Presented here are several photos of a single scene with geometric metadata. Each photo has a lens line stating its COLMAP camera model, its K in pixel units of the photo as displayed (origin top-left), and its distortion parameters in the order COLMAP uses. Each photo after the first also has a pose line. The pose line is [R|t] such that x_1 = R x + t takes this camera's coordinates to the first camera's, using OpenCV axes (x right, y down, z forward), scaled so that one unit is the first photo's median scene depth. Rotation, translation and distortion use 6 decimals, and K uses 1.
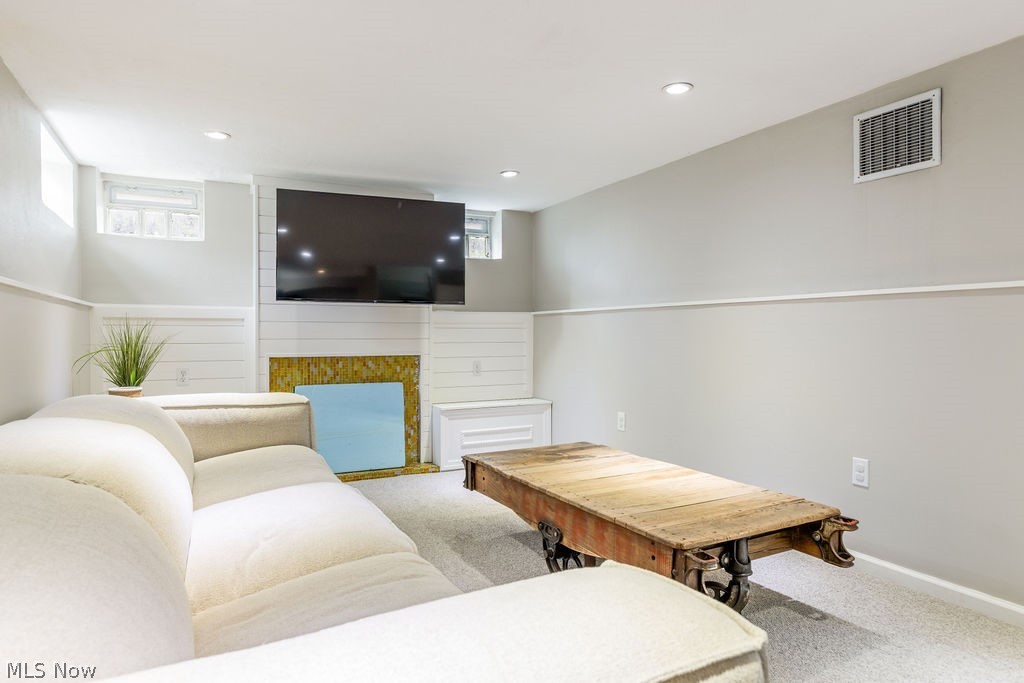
lens RADIAL K [[597.7, 0, 512.0], [0, 597.7, 341.5], [0, 0, 1]] dist [-0.000681, -0.000043]
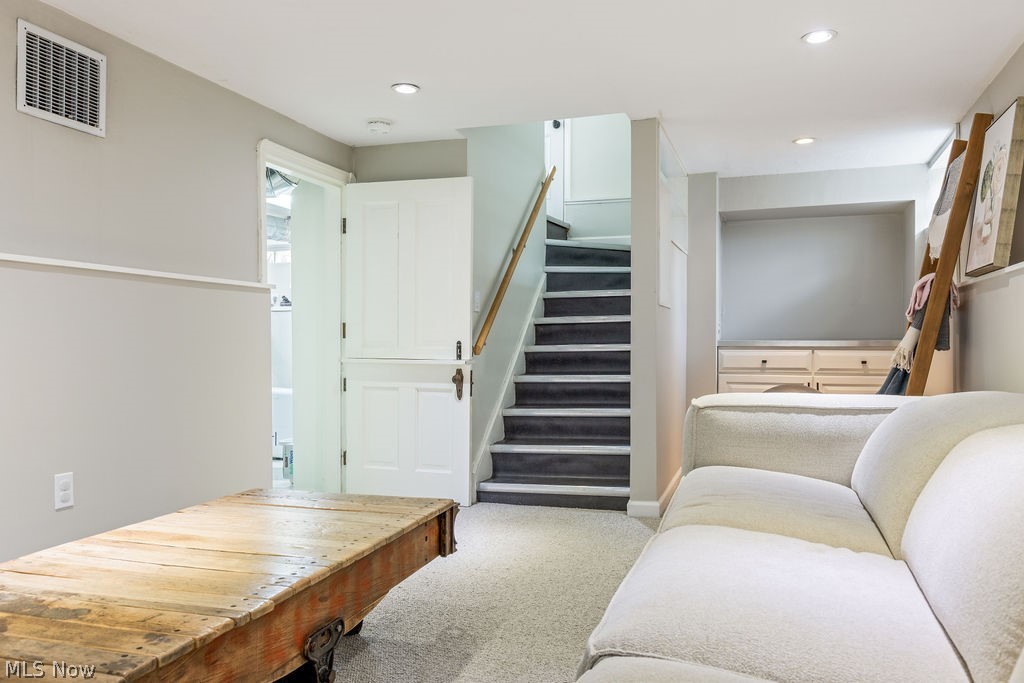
lens RADIAL K [[811.5, 0, 512.0], [0, 811.5, 341.5], [0, 0, 1]] dist [0.002761, 0.001752]
pose [[-0.701505, 0.000898, 0.712664, -0.610707], [0.007626, 0.999951, 0.006247, 0.020600], [-0.712624, 0.009817, -0.701478, 1.368749]]
